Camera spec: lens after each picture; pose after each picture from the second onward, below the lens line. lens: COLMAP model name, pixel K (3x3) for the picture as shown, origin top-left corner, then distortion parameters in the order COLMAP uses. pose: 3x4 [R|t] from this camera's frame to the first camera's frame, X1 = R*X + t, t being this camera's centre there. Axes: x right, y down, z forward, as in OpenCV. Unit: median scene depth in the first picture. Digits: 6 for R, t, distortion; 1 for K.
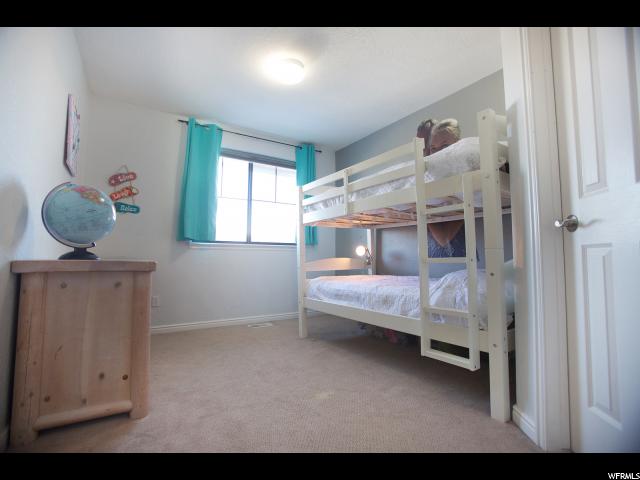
lens RADIAL K [[294.9, 0, 319.2], [0, 294.9, 238.6], [0, 0, 1]] dist [-0.067961, 0.026797]
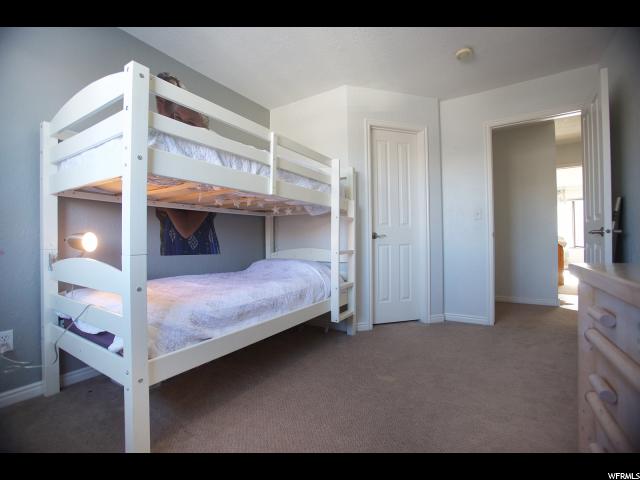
lens RADIAL K [[294.9, 0, 319.2], [0, 294.9, 238.6], [0, 0, 1]] dist [-0.067961, 0.026797]
pose [[-0.419865, 0.012396, 0.907502, -0.616021], [-0.053684, 0.997817, -0.038466, 0.047865], [-0.905998, -0.064869, -0.418283, 1.197800]]
